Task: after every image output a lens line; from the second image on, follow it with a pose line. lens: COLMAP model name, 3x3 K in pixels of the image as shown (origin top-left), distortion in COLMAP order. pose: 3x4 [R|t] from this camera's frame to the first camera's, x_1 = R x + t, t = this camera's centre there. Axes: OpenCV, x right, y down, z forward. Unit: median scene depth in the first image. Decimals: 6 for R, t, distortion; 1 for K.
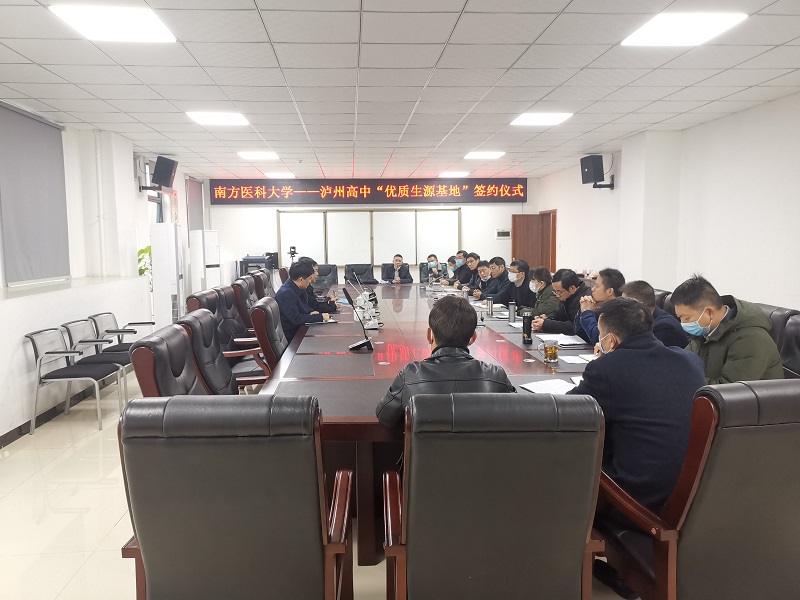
lens RADIAL K [[628.5, 0, 399.1], [0, 628.5, 299.4], [0, 0, 1]] dist [0.032132, -0.005931]
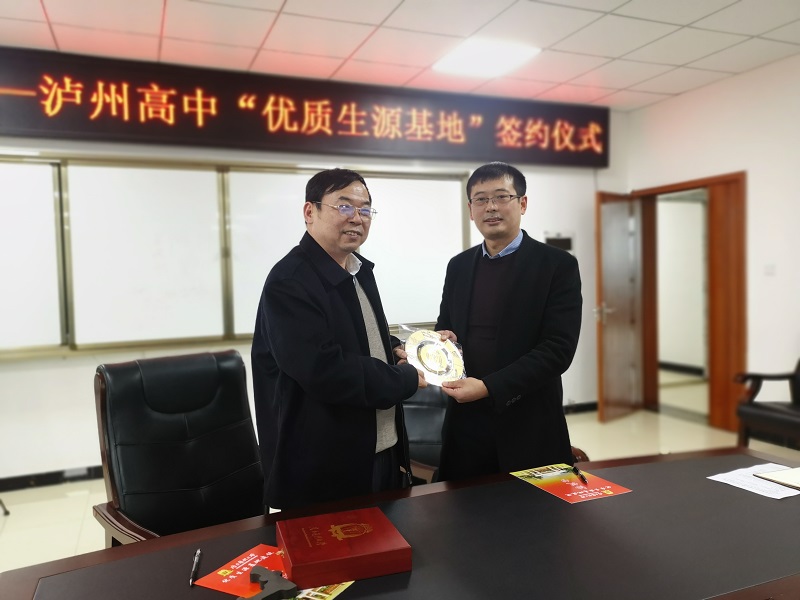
lens RADIAL K [[628.5, 0, 400.2], [0, 628.5, 293.2], [0, 0, 1]] dist [0.032132, -0.005931]
pose [[0.949670, -0.019649, 0.312635, -0.059403], [0.038072, 0.997872, -0.052934, -0.055934], [-0.310930, 0.062172, 0.948397, 0.664392]]
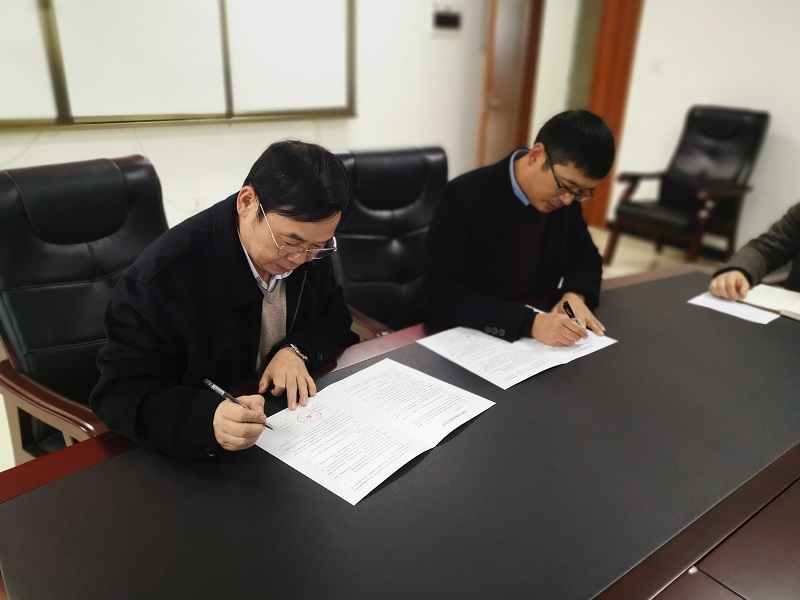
lens RADIAL K [[628.5, 0, 404.1], [0, 628.5, 297.8], [0, 0, 1]] dist [0.032132, -0.005931]
pose [[0.831060, -0.163746, 0.531532, -0.074525], [-0.004366, 0.953729, 0.300637, -0.061351], [-0.556165, -0.252169, 0.791891, 0.697984]]
